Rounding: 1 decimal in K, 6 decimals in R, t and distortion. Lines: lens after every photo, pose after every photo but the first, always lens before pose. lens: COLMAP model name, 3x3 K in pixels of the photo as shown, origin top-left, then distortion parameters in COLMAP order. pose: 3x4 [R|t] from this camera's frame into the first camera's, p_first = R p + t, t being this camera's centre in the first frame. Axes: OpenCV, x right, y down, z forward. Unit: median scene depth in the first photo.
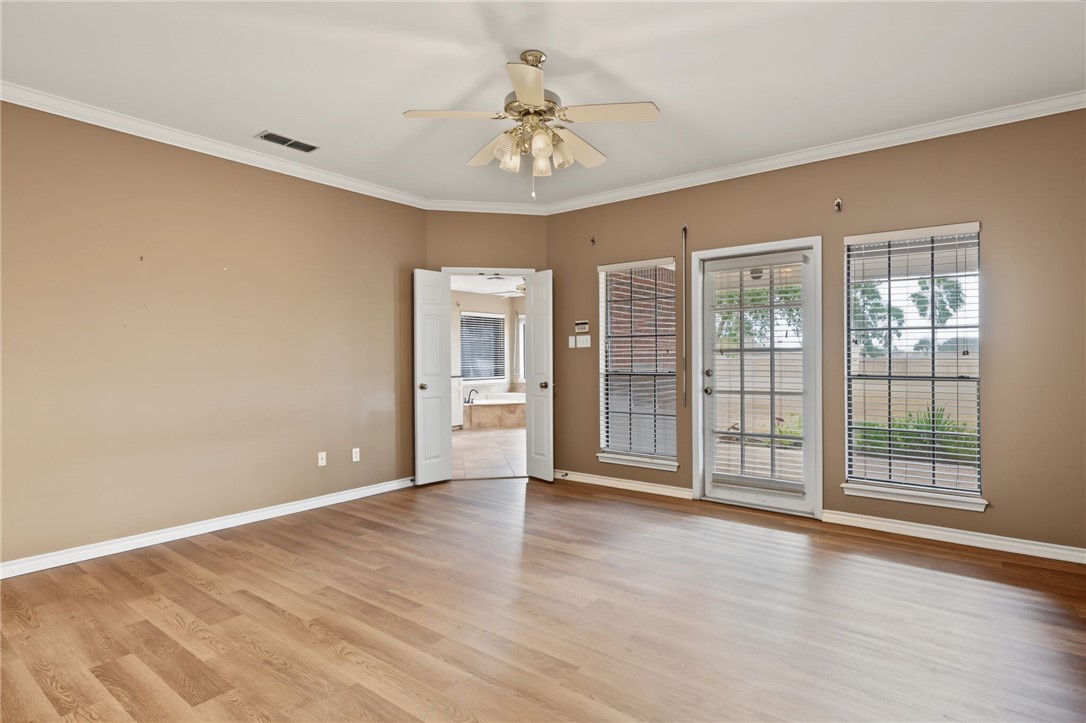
lens RADIAL K [[564.1, 0, 544.7], [0, 564.1, 359.4], [0, 0, 1]] dist [0.013197, -0.002492]
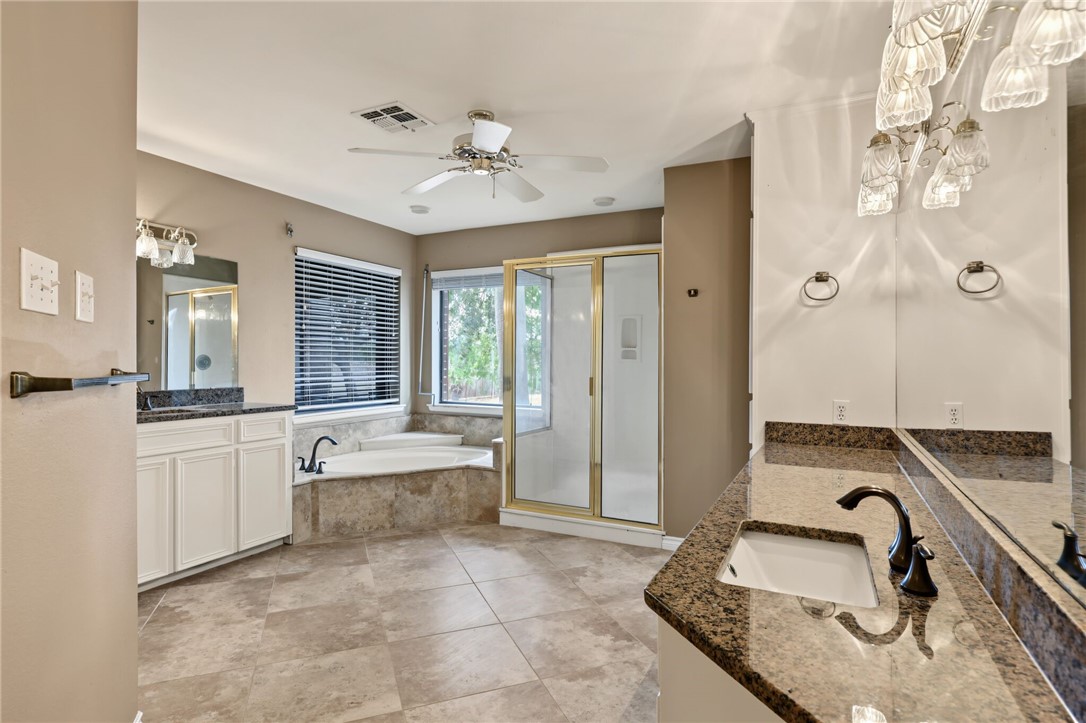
lens RADIAL K [[564.1, 0, 543.2], [0, 564.1, 365.5], [0, 0, 1]] dist [0.013197, -0.002492]
pose [[0.978785, 0.011497, 0.204566, -0.057087], [-0.012146, 0.999924, 0.001917, -0.000646], [-0.204529, -0.004361, 0.978851, 0.579815]]
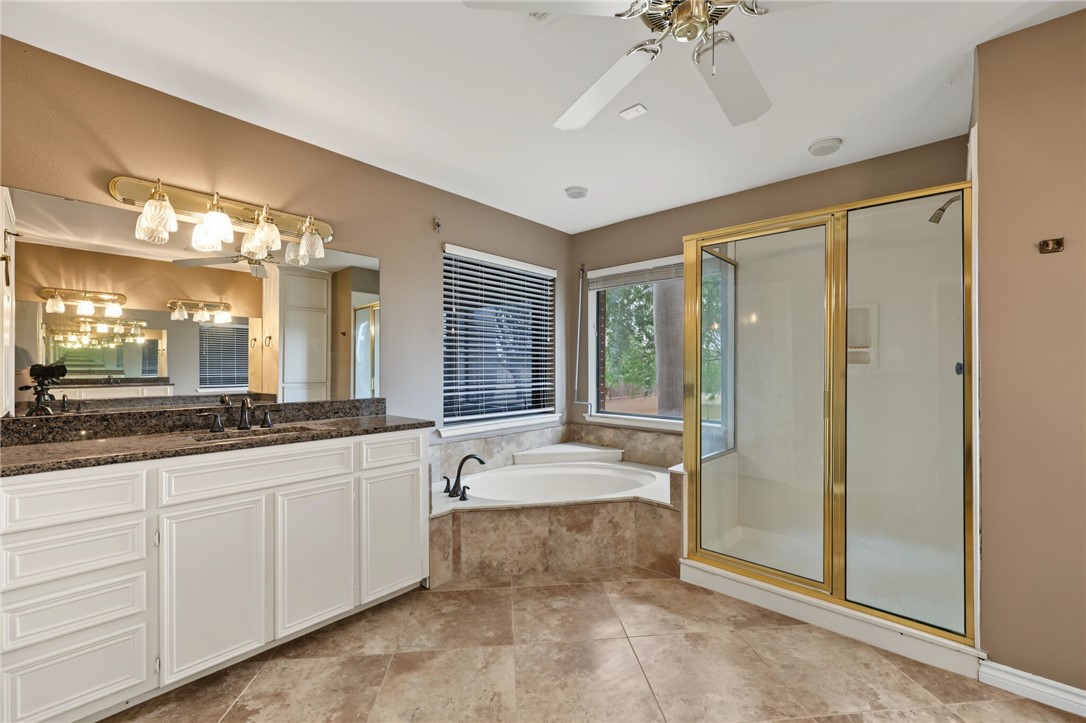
lens RADIAL K [[450.1, 0, 549.8], [0, 450.1, 368.5], [0, 0, 1]] dist [0.008141, -0.001002]
pose [[0.998181, 0.008293, -0.059720, -0.061487], [-0.008328, 0.999965, -0.000322, -0.001391], [0.059715, 0.000819, 0.998215, 0.734674]]
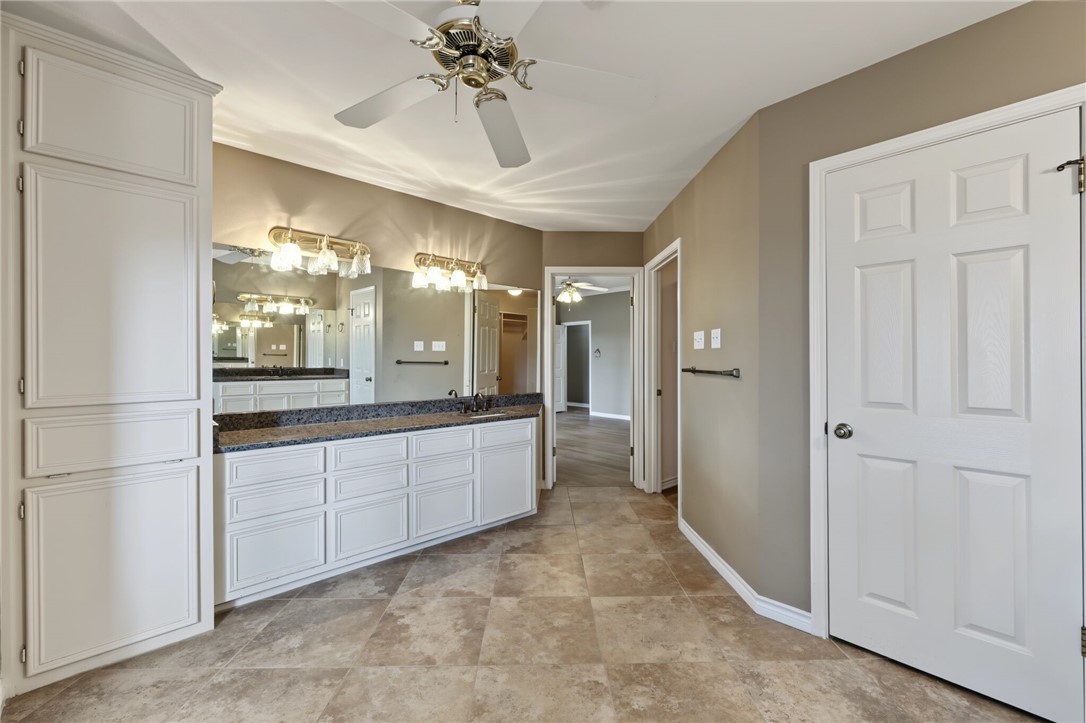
lens RADIAL K [[450.1, 0, 550.5], [0, 450.1, 359.9], [0, 0, 1]] dist [0.008141, -0.001002]
pose [[-0.989635, 0.006643, 0.143452, -0.252880], [0.006839, 0.999976, 0.000871, -0.029551], [-0.143442, 0.001843, -0.989657, 4.840040]]
